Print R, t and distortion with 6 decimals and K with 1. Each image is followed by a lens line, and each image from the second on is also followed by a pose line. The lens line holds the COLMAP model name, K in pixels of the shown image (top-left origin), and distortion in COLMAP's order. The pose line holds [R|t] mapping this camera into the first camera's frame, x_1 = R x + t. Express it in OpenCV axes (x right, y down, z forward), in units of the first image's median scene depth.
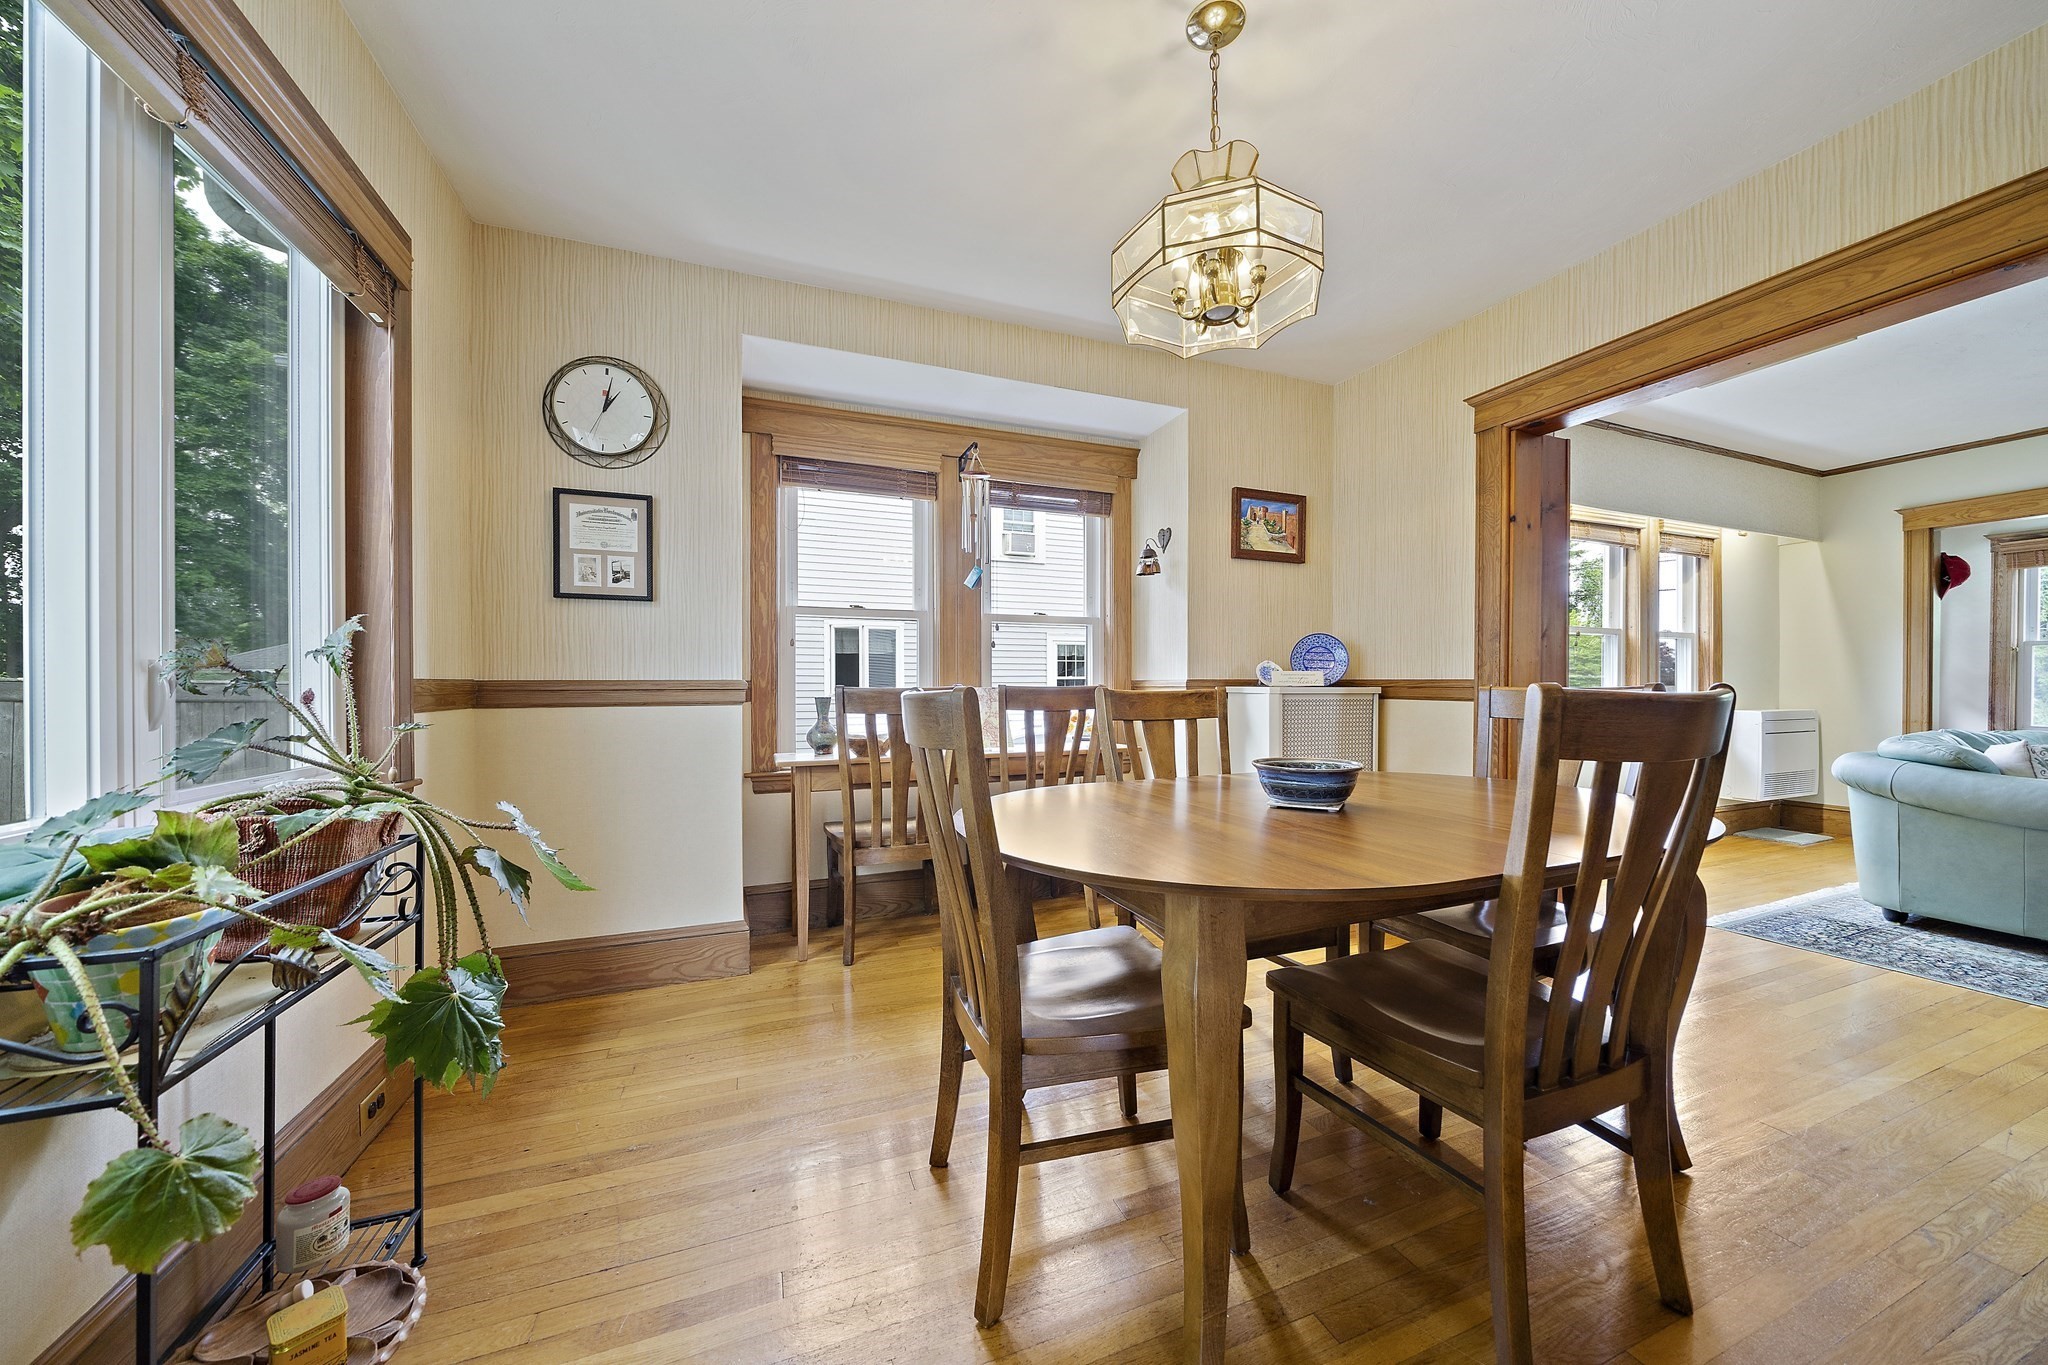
lens RADIAL K [[700.3, 0, 1033.4], [0, 700.3, 687.9], [0, 0, 1]] dist [-0.005612, 0.000582]
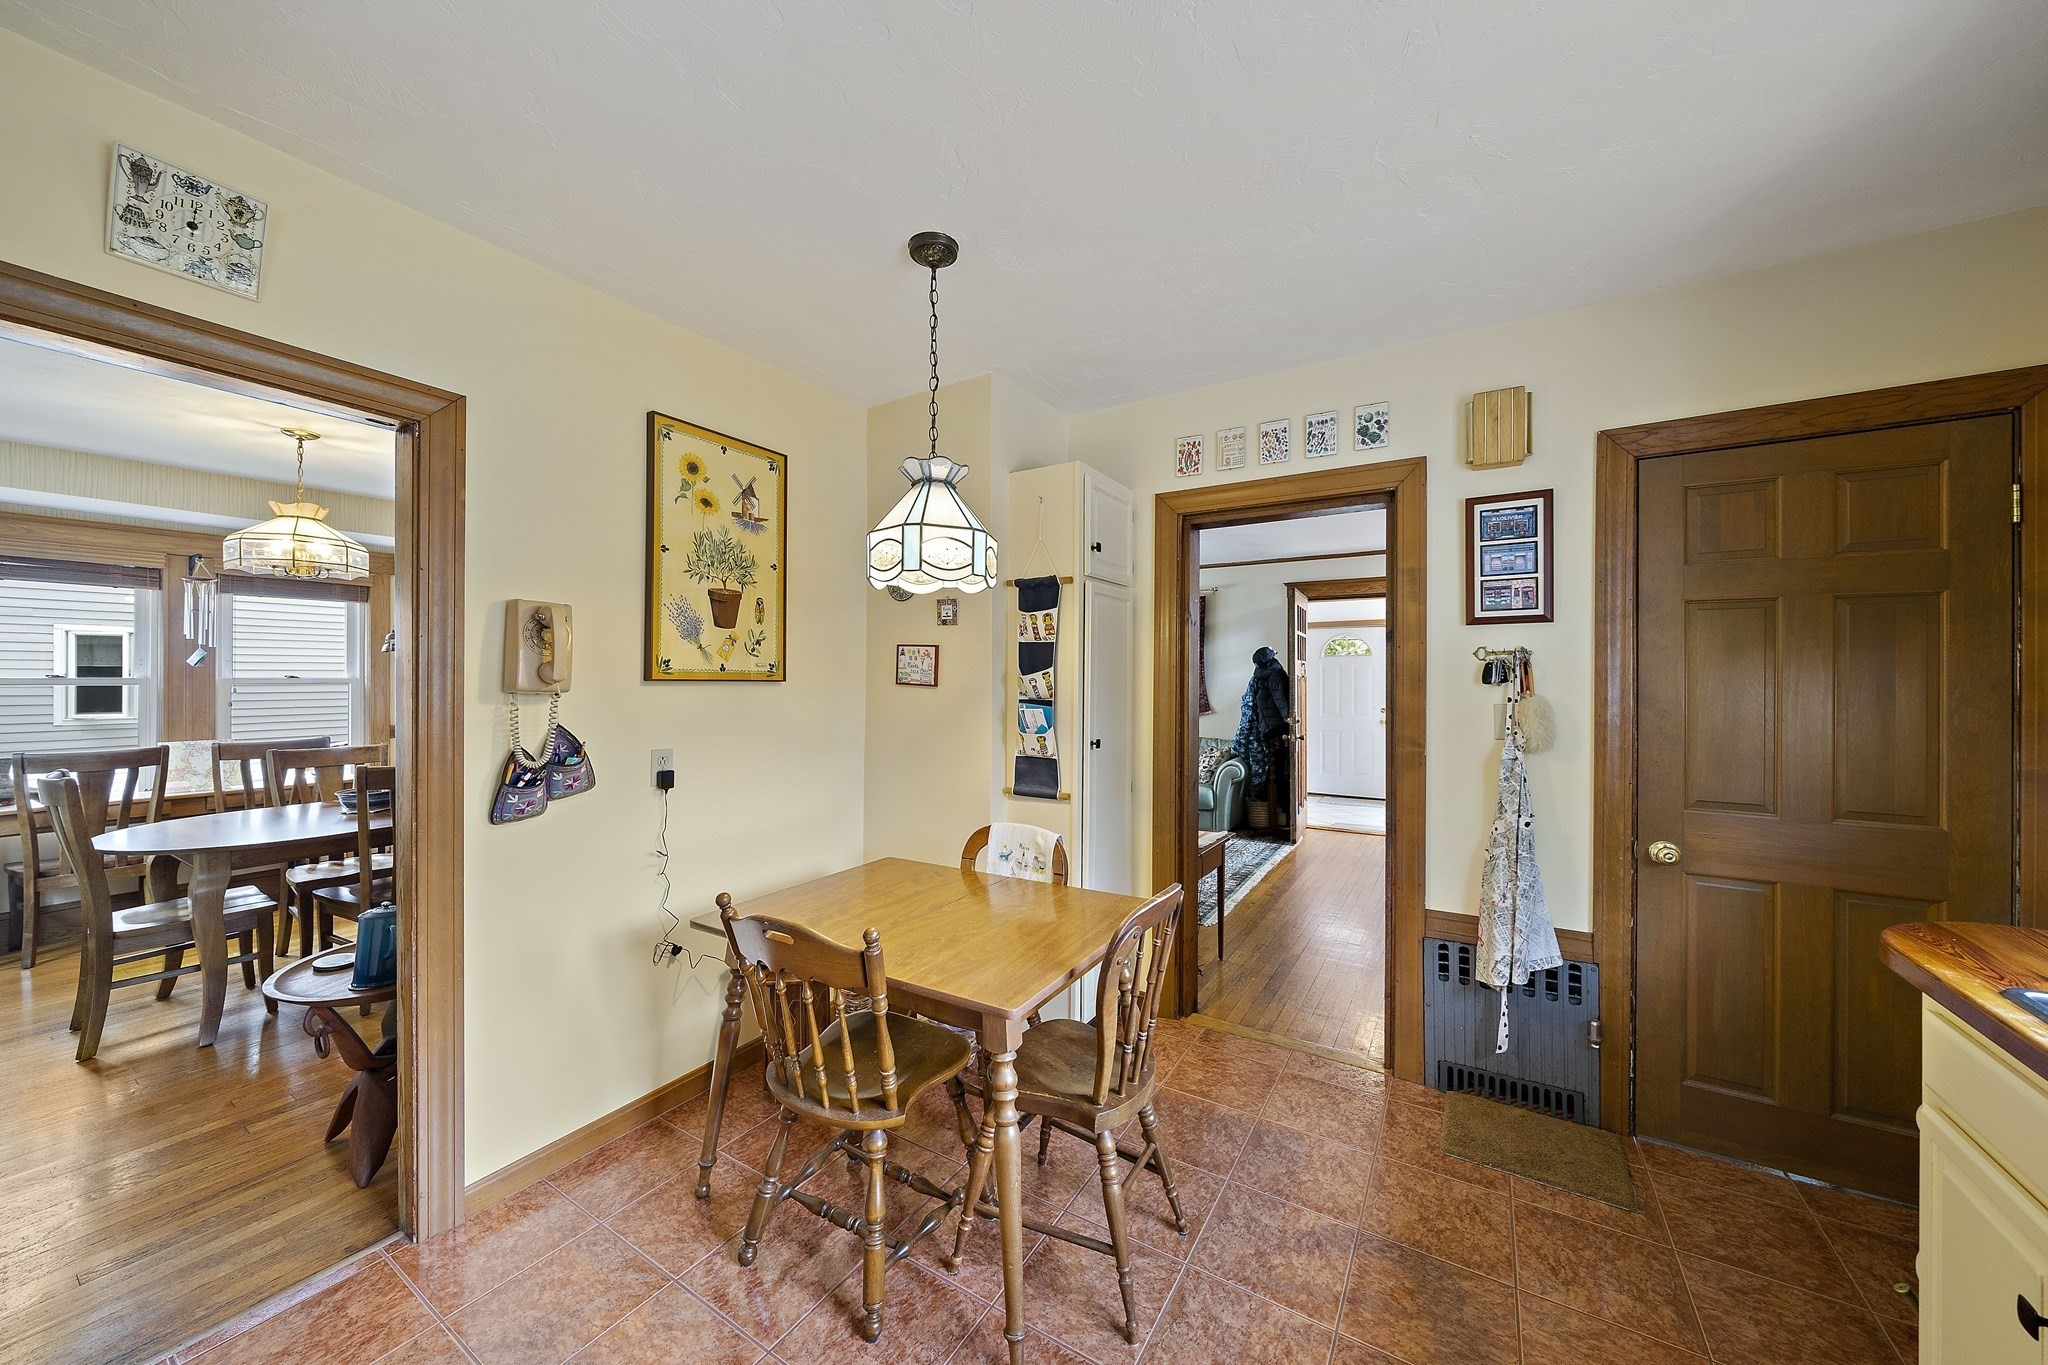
lens RADIAL K [[700.3, 0, 1028.5], [0, 700.3, 673.1], [0, 0, 1]] dist [-0.005612, 0.000582]
pose [[0.801010, 0.004324, 0.598636, 0.391396], [0.001635, 0.999954, -0.009410, -0.117888], [-0.598649, 0.008516, 0.800966, -0.997611]]
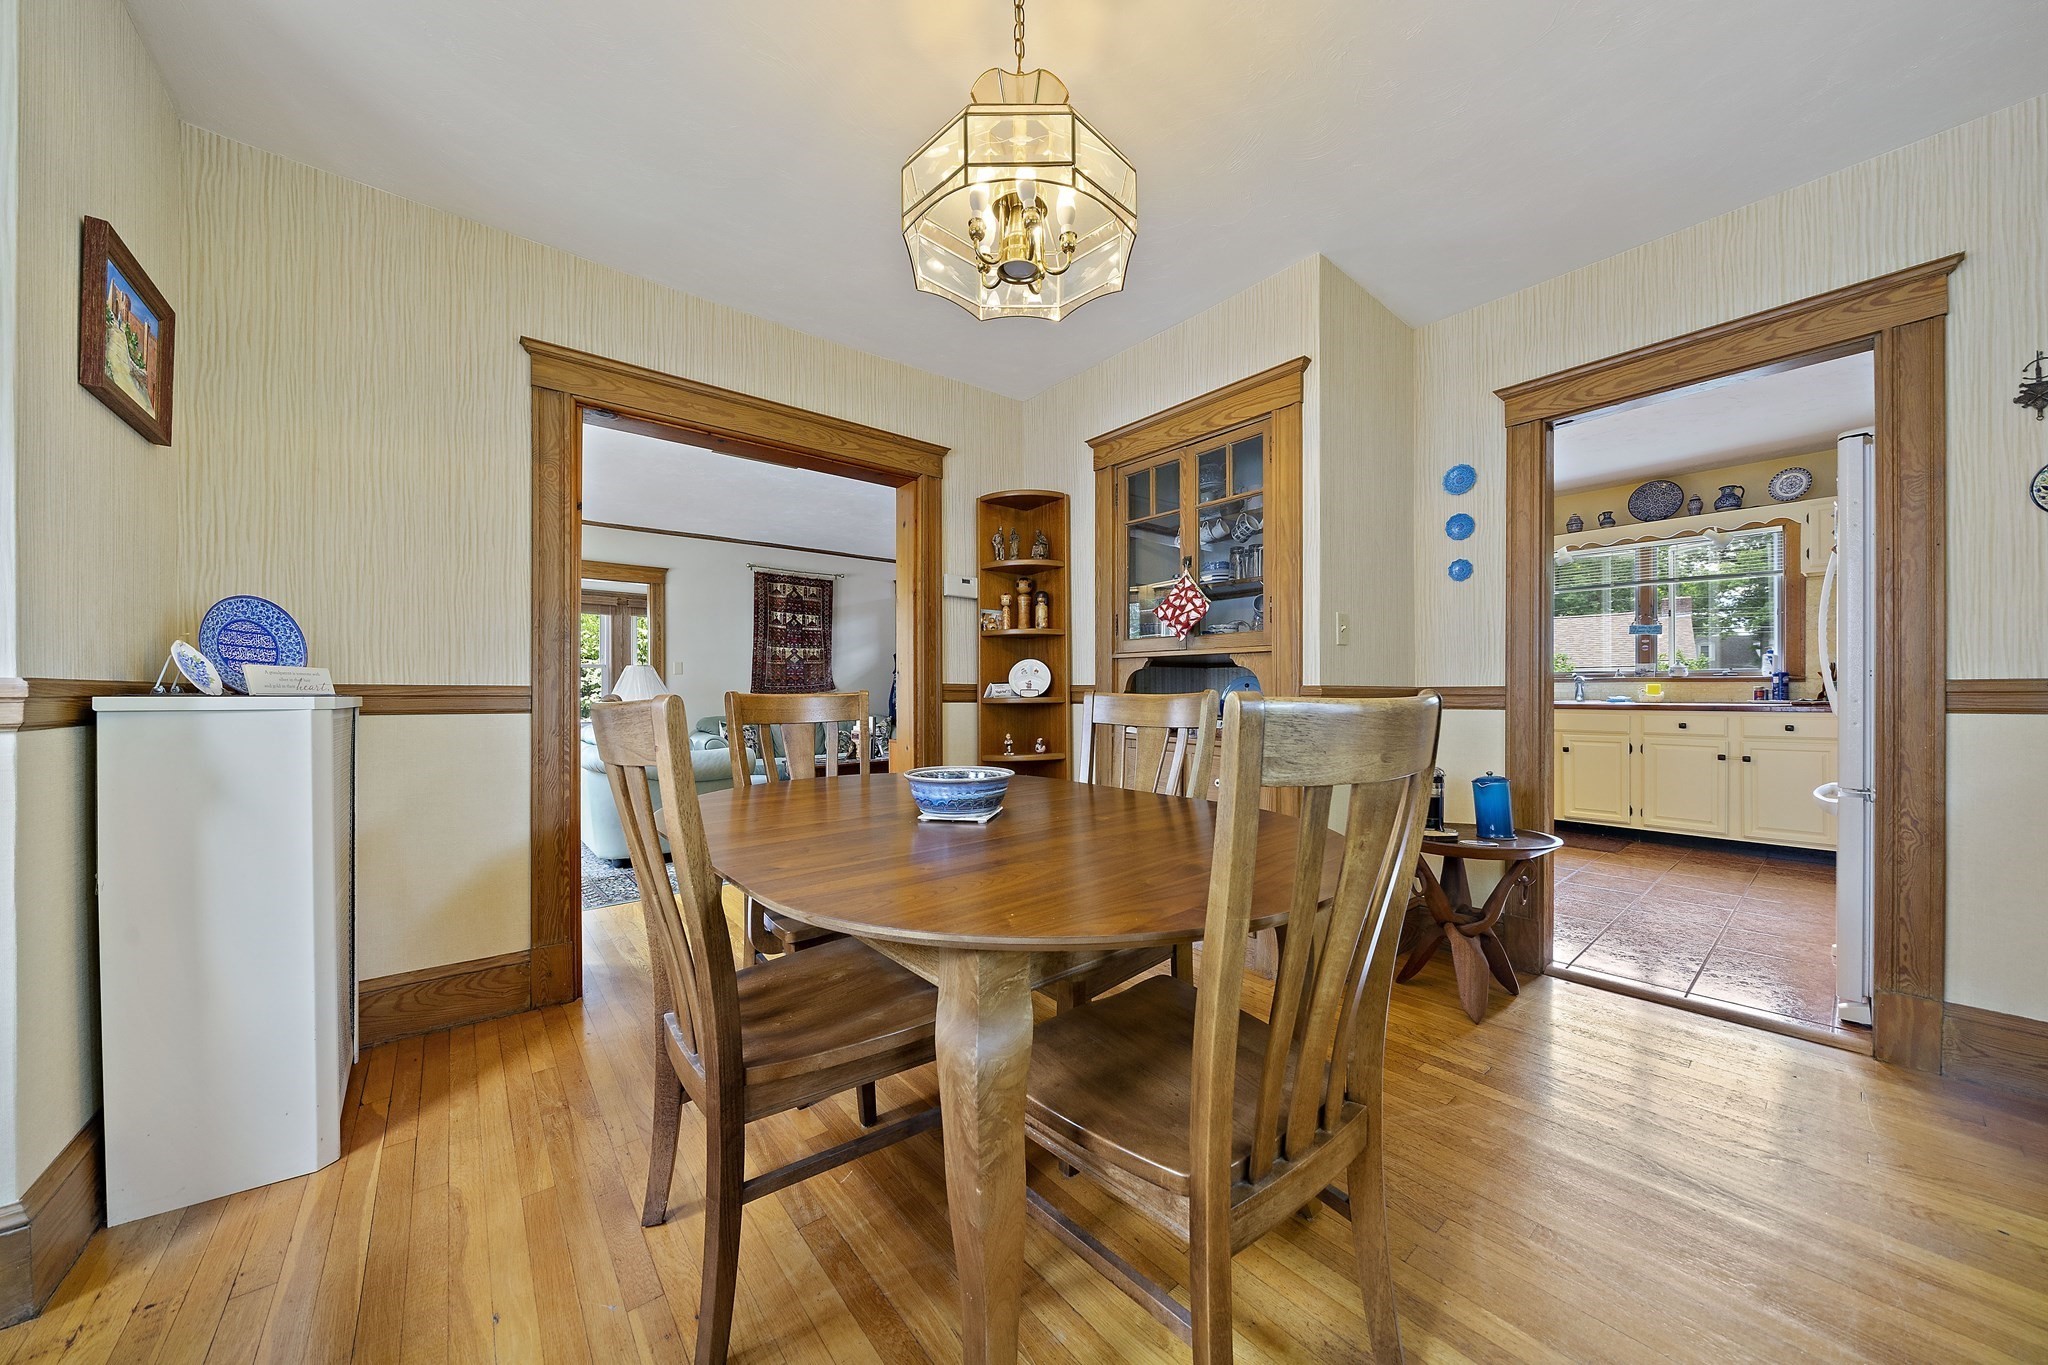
lens RADIAL K [[700.3, 0, 1030.9], [0, 700.3, 686.4], [0, 0, 1]] dist [-0.005612, 0.000582]
pose [[-0.316070, 0.006775, 0.948712, -0.293222], [0.004556, 0.999974, -0.005623, -0.004256], [-0.948725, 0.002545, -0.316093, 0.640849]]
